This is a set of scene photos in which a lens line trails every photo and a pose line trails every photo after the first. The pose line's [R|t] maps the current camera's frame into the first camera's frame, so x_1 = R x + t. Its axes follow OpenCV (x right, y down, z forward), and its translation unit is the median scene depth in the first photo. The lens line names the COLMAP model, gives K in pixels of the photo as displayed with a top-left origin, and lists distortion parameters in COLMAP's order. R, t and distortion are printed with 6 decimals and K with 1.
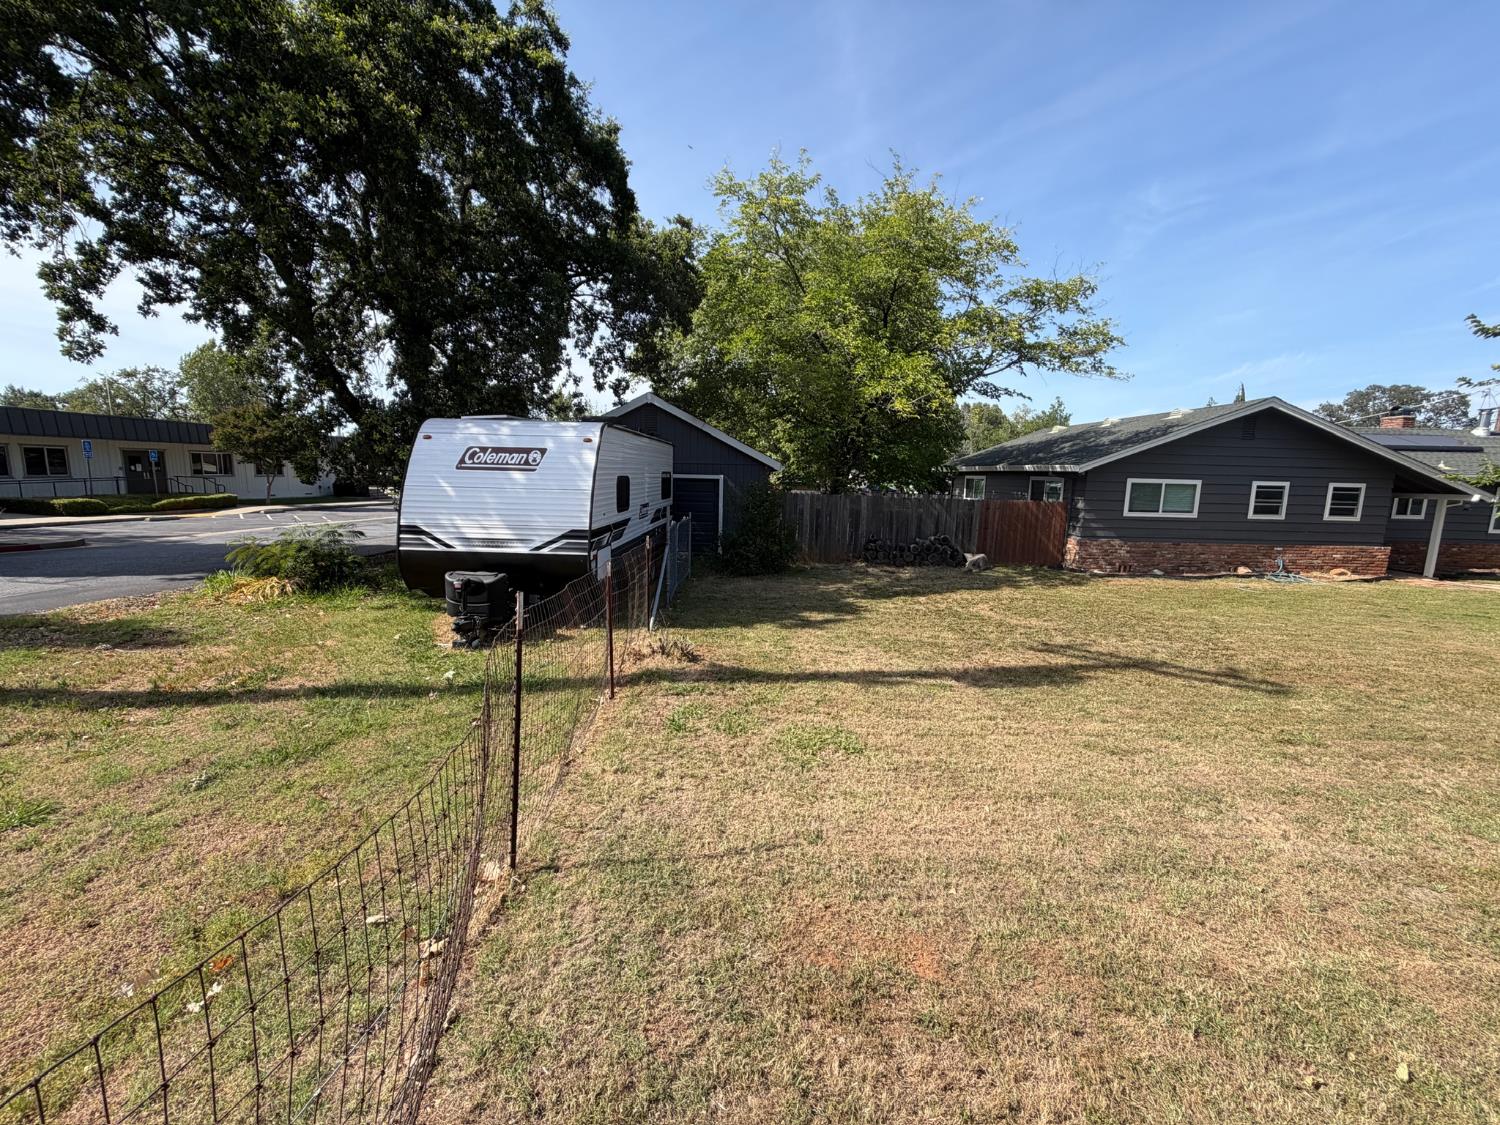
lens RADIAL K [[596.7, 0, 744.1], [0, 596.7, 555.4], [0, 0, 1]] dist [-0.000033, 0.000640]
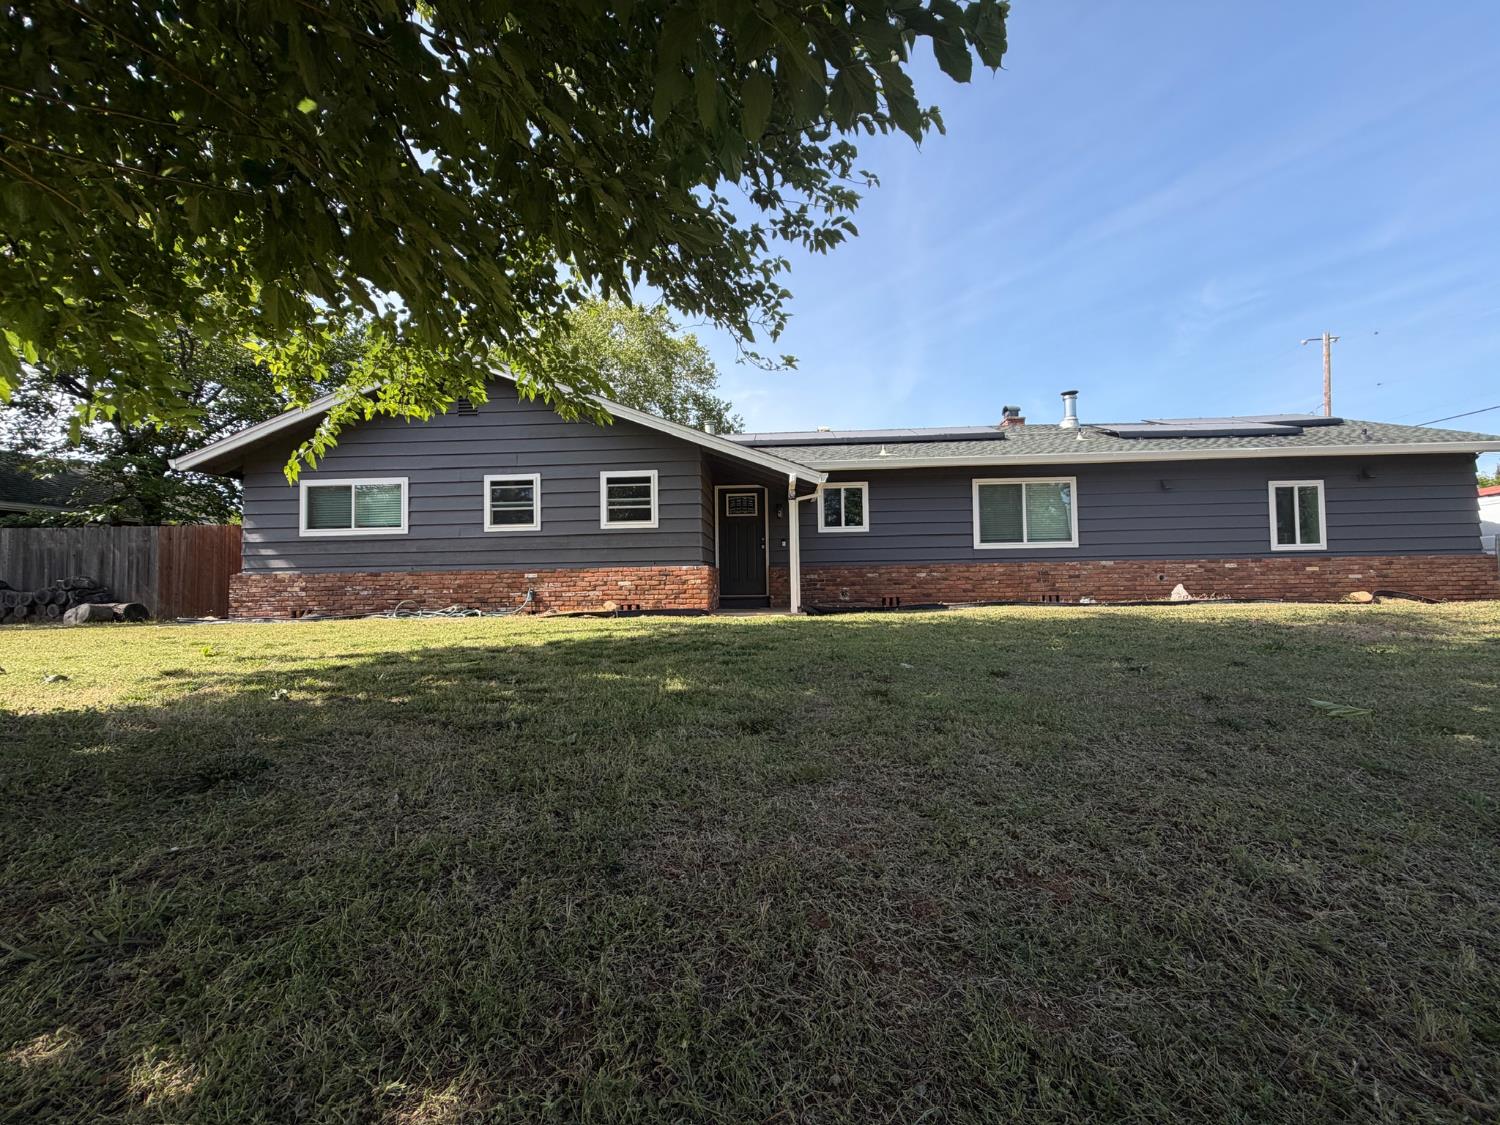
lens RADIAL K [[596.7, 0, 747.5], [0, 596.7, 556.6], [0, 0, 1]] dist [-0.000033, 0.000640]
pose [[0.996525, -0.044171, -0.070613, 1.192558], [0.031178, 0.983983, -0.175514, 0.090477], [0.077234, 0.172703, 0.981941, 0.388439]]
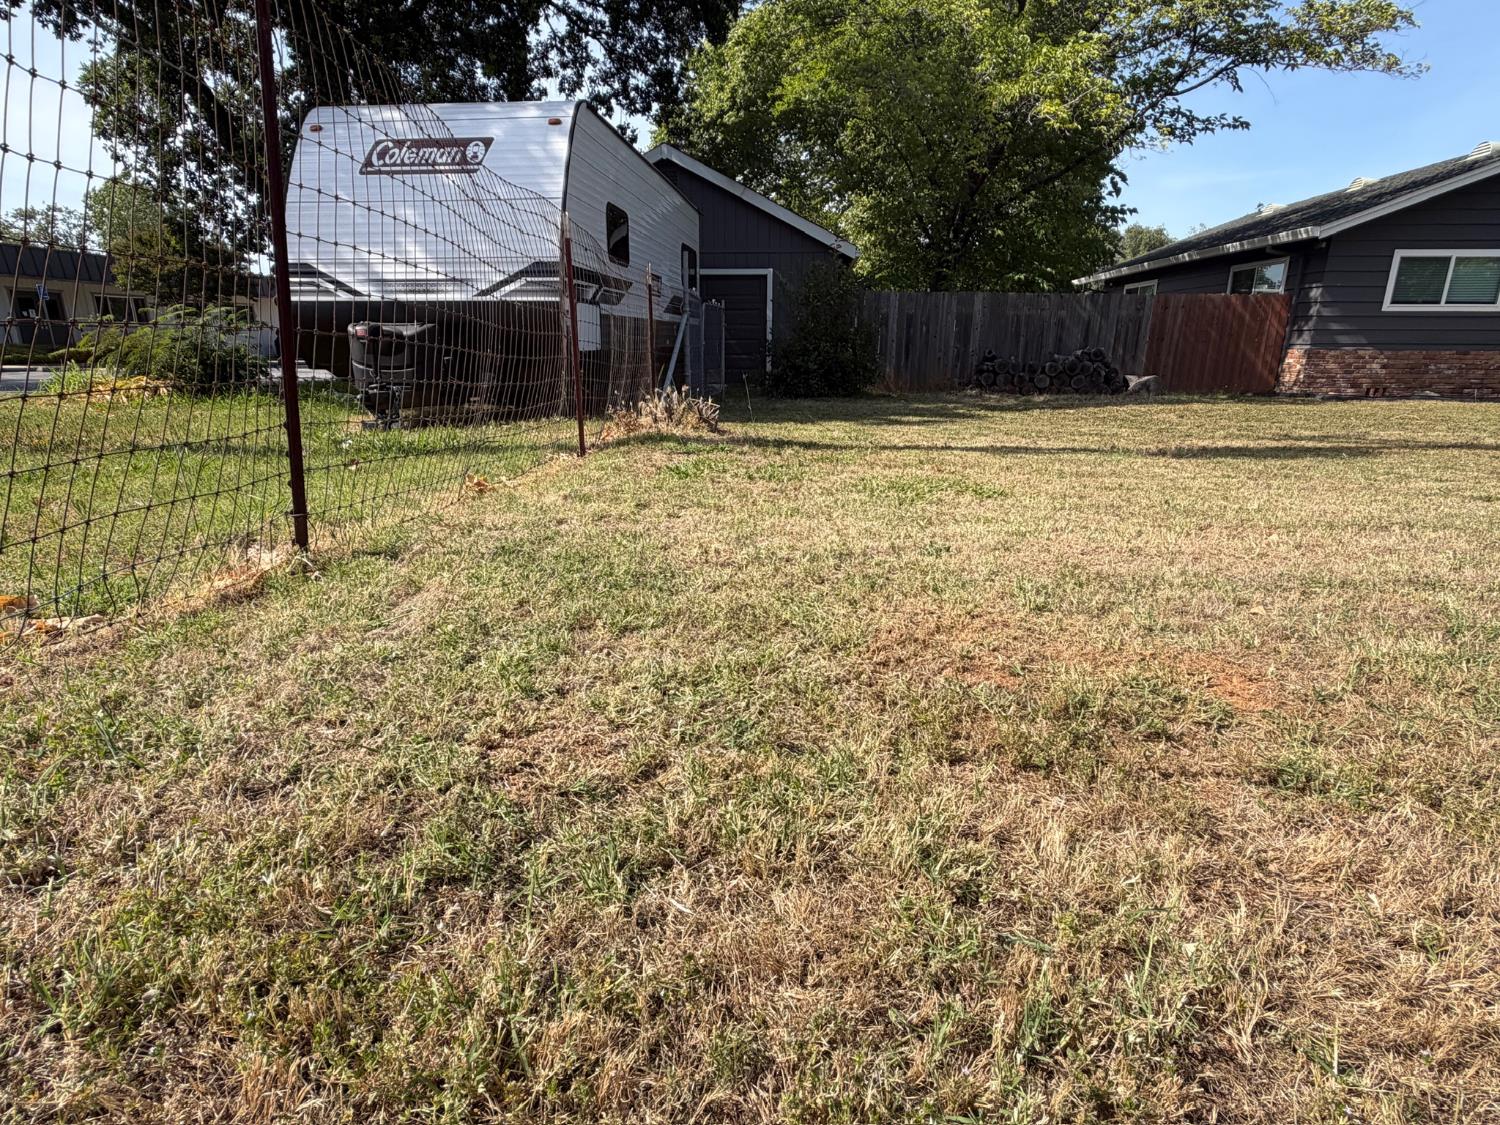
lens RADIAL K [[761.7, 0, 742.1], [0, 761.7, 557.7], [0, 0, 1]] dist [0.002306, -0.000179]
pose [[0.996661, 0.002400, -0.081617, 0.002589], [0.008934, 0.990361, 0.138222, 0.081501], [0.081162, -0.138489, 0.987033, 0.076448]]
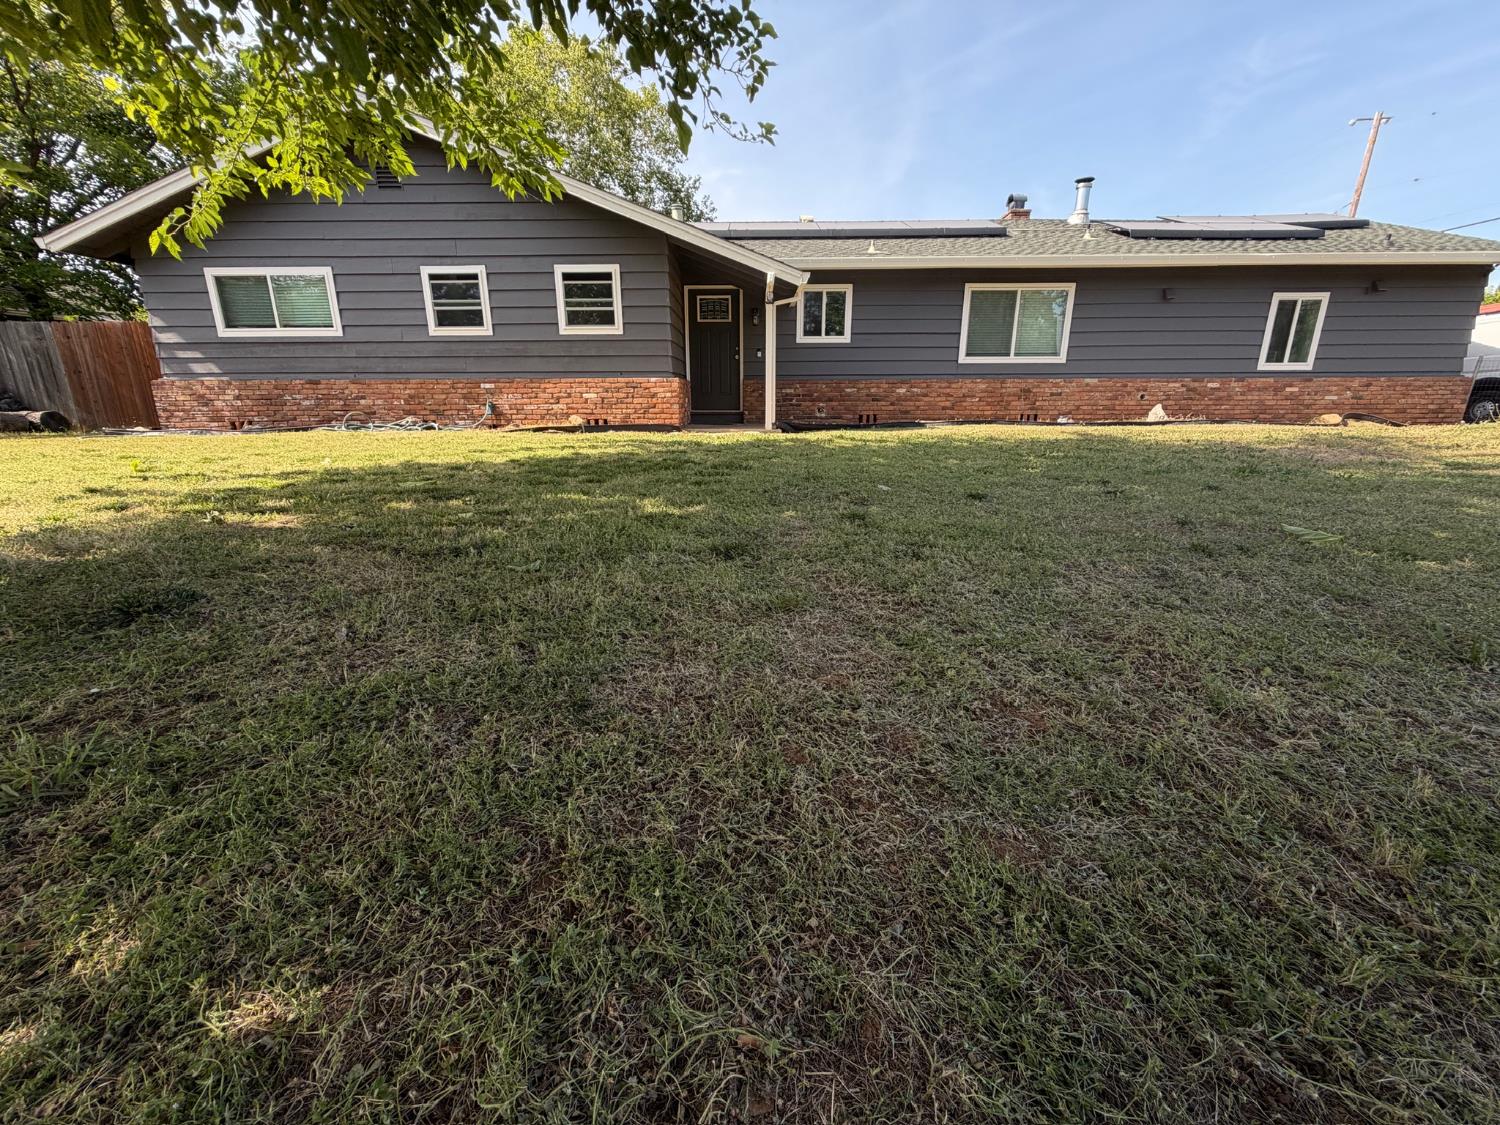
lens RADIAL K [[596.7, 0, 747.6], [0, 596.7, 555.6], [0, 0, 1]] dist [-0.000033, 0.000640]
pose [[0.999196, -0.020355, -0.034532, 1.191594], [0.024617, 0.991486, 0.127864, 0.089001], [0.031635, -0.128611, 0.991190, 0.398584]]
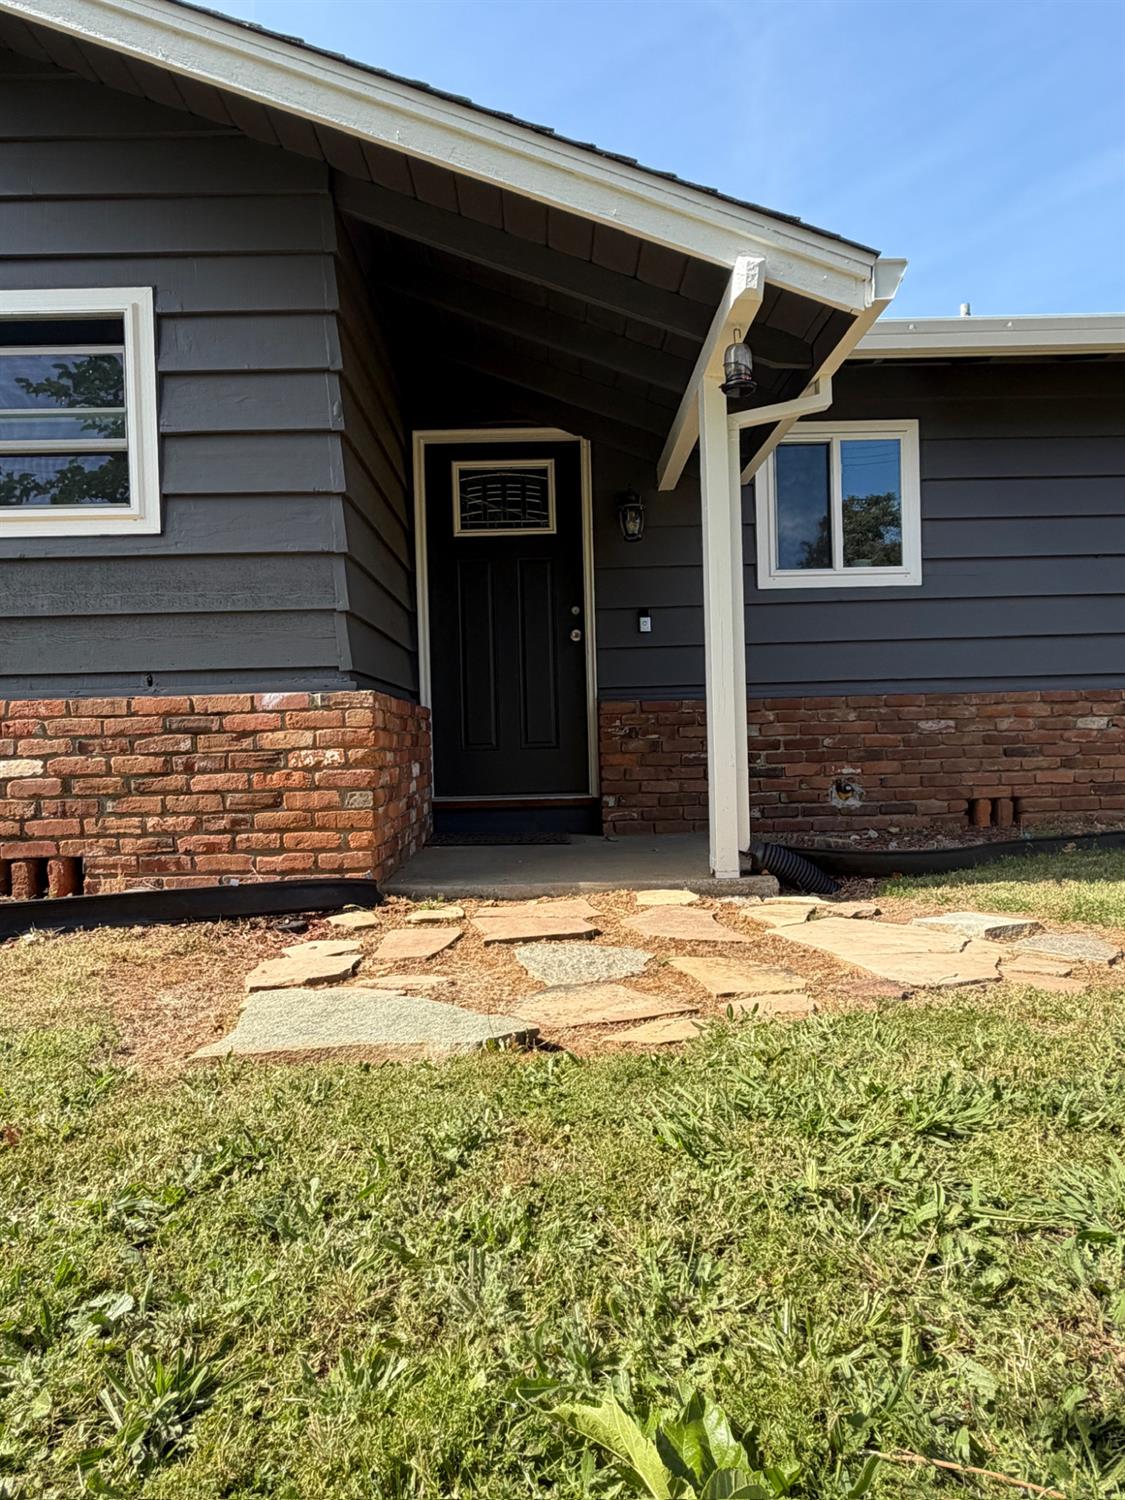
lens RADIAL K [[925.0, 0, 568.6], [0, 925.0, 750.8], [0, 0, 1]] dist [-0.002947, -0.000309]
pose [[0.998622, -0.052488, -0.000213, 1.153723], [0.052059, 0.990977, -0.123507, 0.033057], [0.006694, 0.123325, 0.992344, 0.786923]]
